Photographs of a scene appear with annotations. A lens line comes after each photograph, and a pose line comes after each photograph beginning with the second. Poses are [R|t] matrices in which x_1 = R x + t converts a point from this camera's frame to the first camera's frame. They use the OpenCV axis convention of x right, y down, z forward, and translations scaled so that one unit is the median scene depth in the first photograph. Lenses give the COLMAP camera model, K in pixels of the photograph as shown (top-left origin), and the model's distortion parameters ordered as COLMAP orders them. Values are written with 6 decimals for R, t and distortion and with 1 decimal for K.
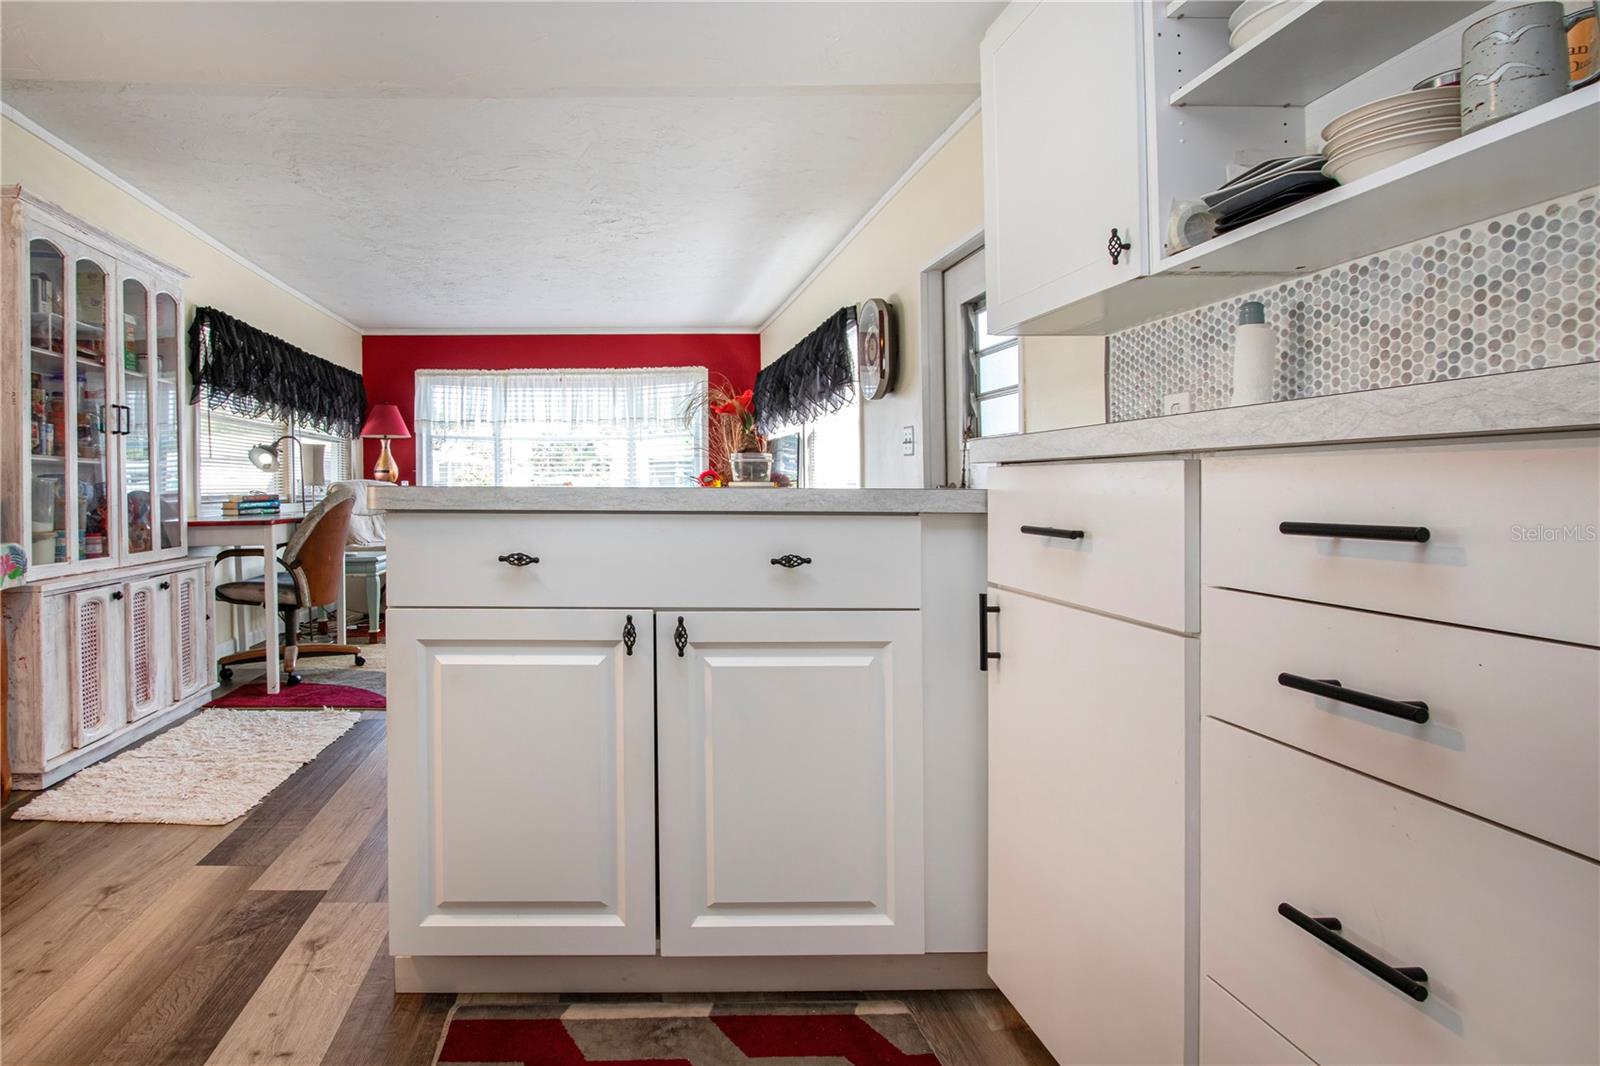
lens RADIAL K [[789.1, 0, 653.2], [0, 789.1, 504.3], [0, 0, 1]] dist [-0.013335, 0.000528]
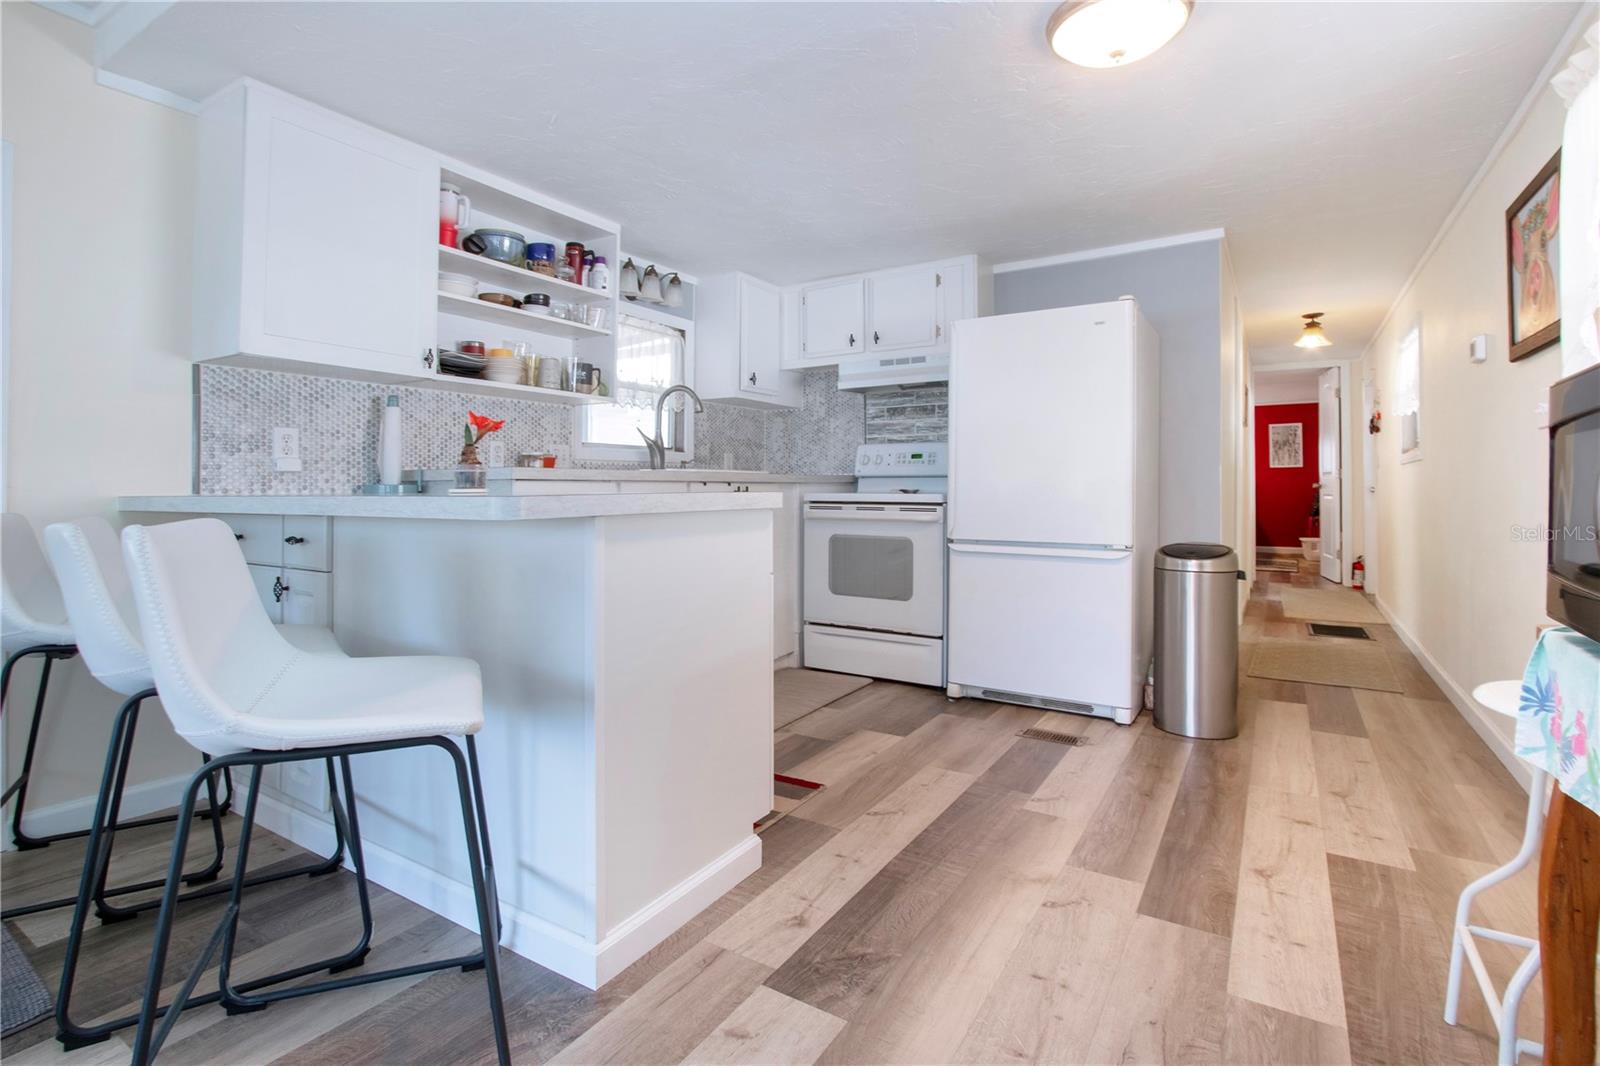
lens RADIAL K [[753.0, 0, 774.0], [0, 753.0, 434.4], [0, 0, 1]] dist [-0.019383, 0.000428]
pose [[-0.807978, 0.044194, 0.587554, -0.829457], [0.016822, 0.998507, -0.051972, -0.038955], [-0.588973, -0.032109, -0.807515, 1.499201]]
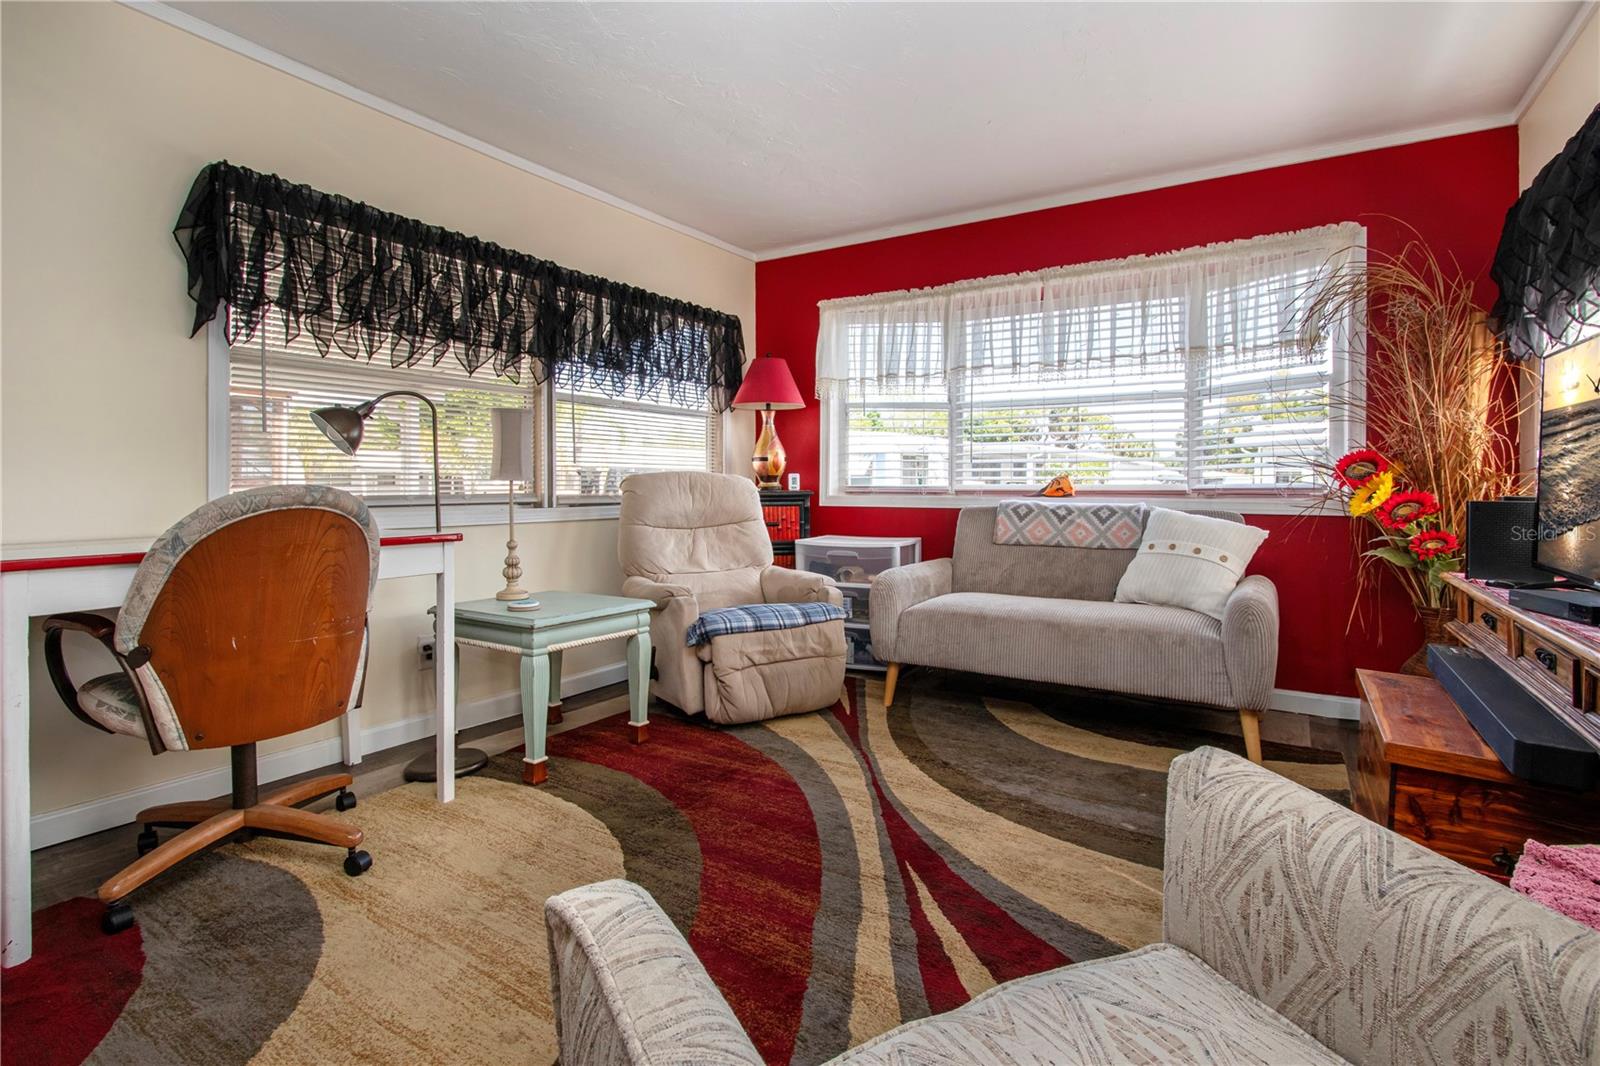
lens RADIAL K [[752.8, 0, 859.4], [0, 752.8, 523.5], [0, 0, 1]] dist [-0.015805, 0.000229]
pose [[0.838202, 0.035961, -0.544173, 0.214487], [-0.018426, 0.999121, 0.037644, -0.042108], [0.545048, -0.021527, 0.838128, 1.639797]]
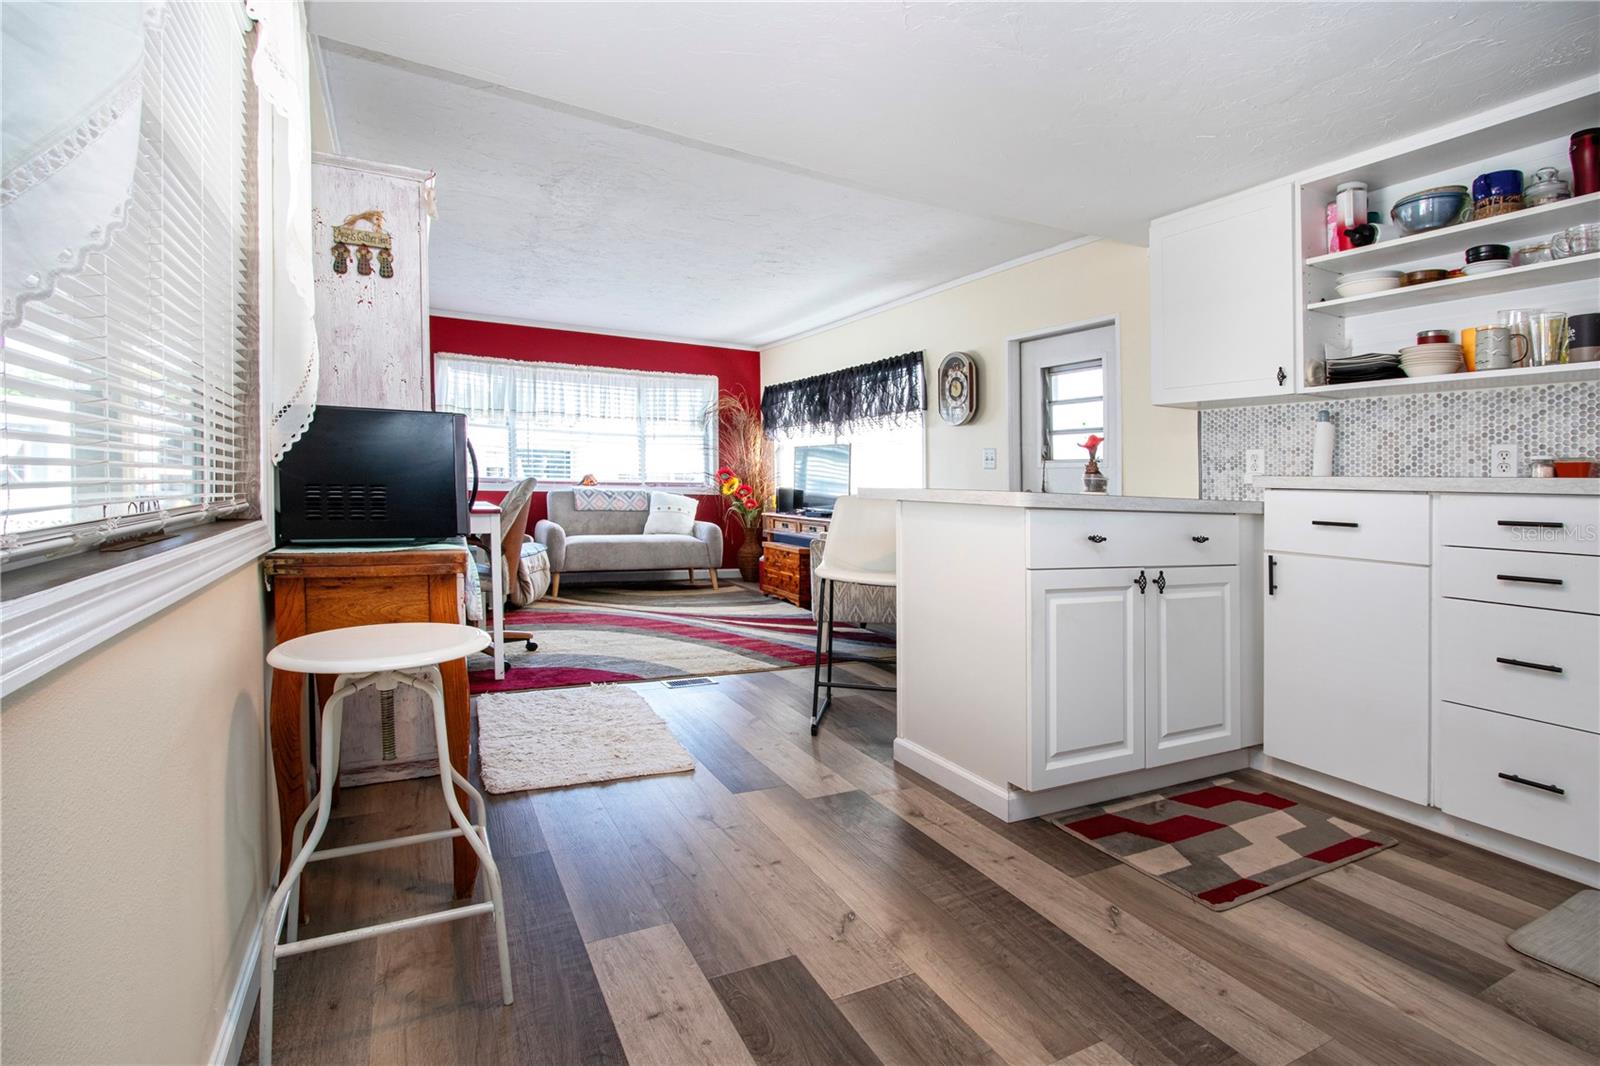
lens RADIAL K [[758.9, 0, 823.8], [0, 758.9, 491.8], [0, 0, 1]] dist [-0.018208, 0.000154]
pose [[0.891319, 0.024468, 0.452715, -0.973004], [-0.021317, 0.999700, -0.012063, 0.001355], [-0.452875, 0.001102, 0.891573, -0.111728]]
